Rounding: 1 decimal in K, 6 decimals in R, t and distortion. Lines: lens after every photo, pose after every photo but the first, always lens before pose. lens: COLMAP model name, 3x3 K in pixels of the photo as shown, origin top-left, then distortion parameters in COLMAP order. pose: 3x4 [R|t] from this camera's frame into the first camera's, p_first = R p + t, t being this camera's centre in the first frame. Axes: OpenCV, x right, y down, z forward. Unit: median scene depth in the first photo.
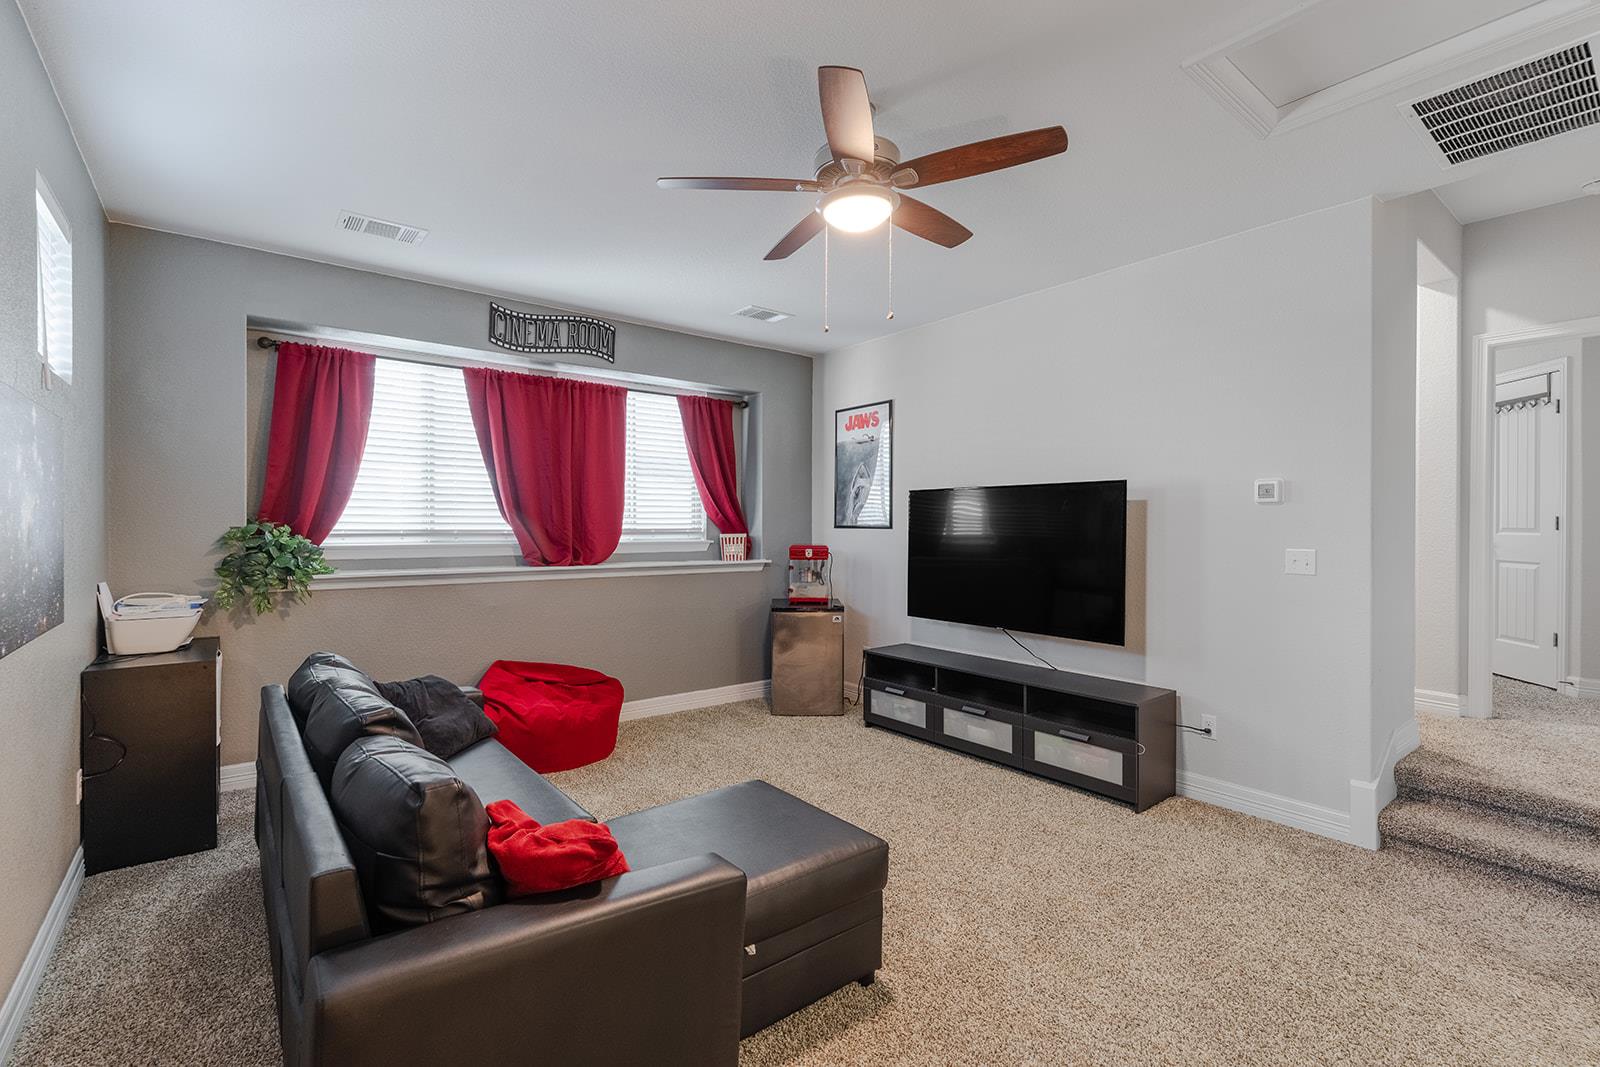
lens RADIAL K [[714.0, 0, 796.3], [0, 714.0, 535.6], [0, 0, 1]] dist [-0.002184, -0.000083]
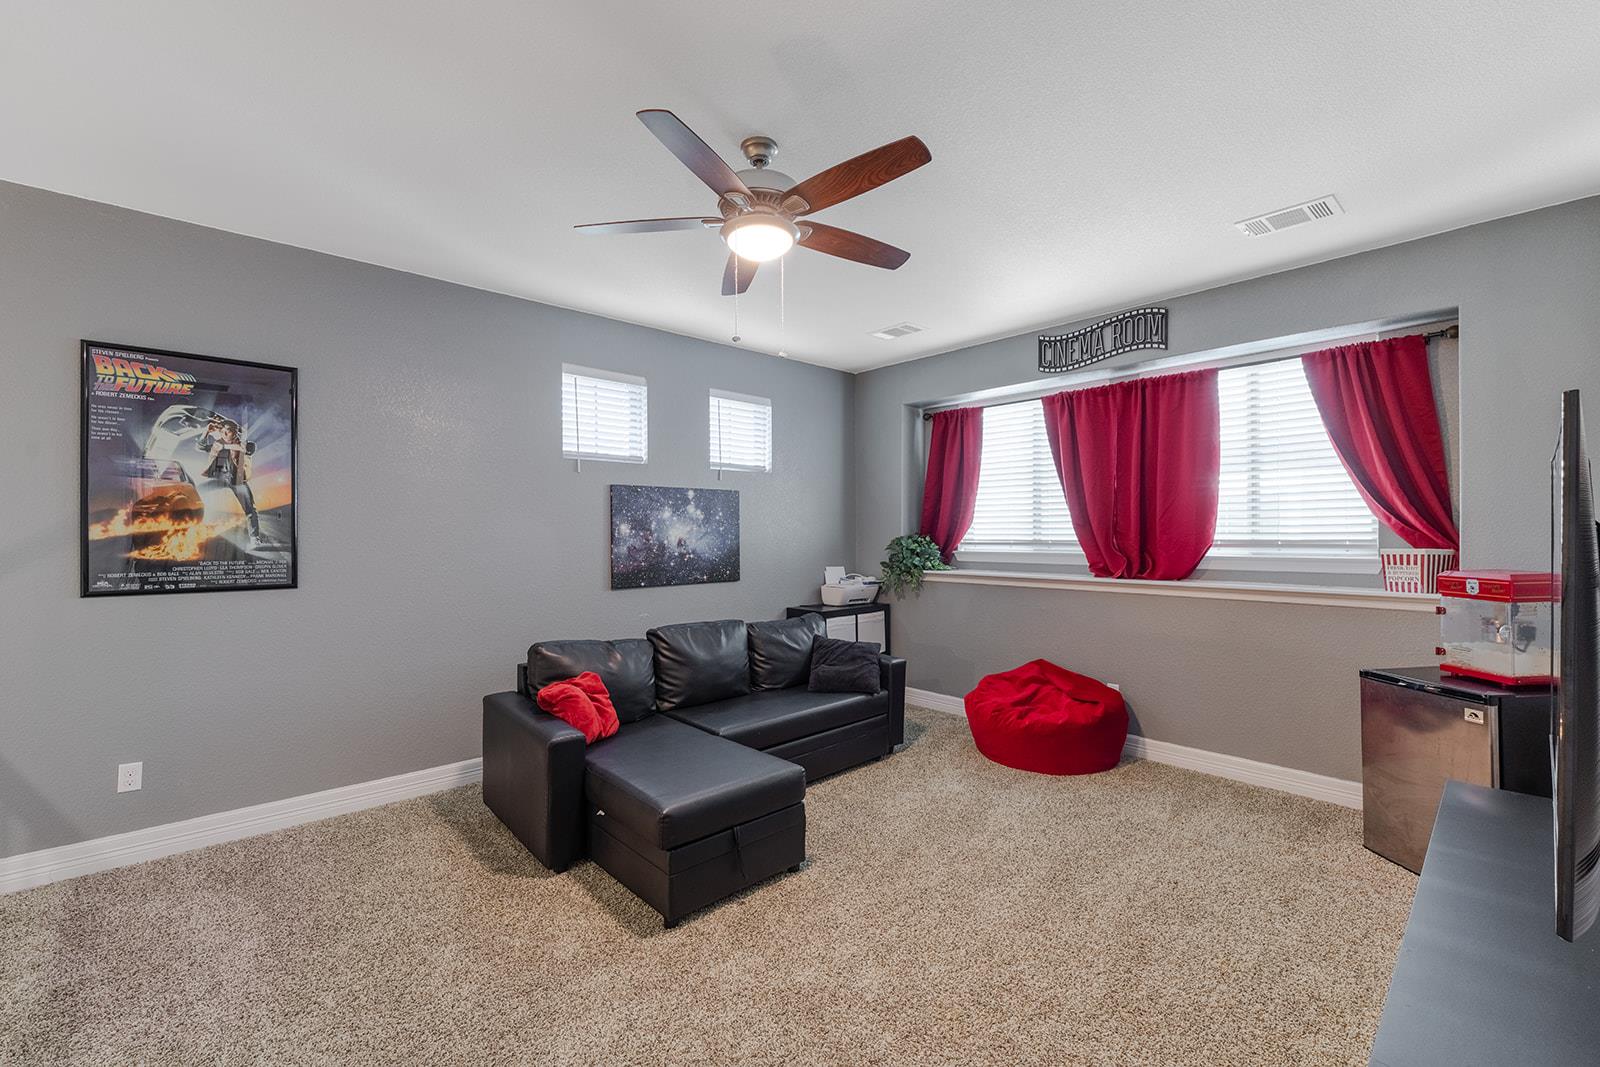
lens RADIAL K [[685.2, 0, 795.3], [0, 685.2, 534.2], [0, 0, 1]] dist [0.002763, 0.000012]
pose [[0.065426, 0.000277, -0.997857, 0.574424], [-0.005328, 0.999986, -0.000072, -0.014842], [0.997843, 0.005321, 0.065426, 0.517460]]
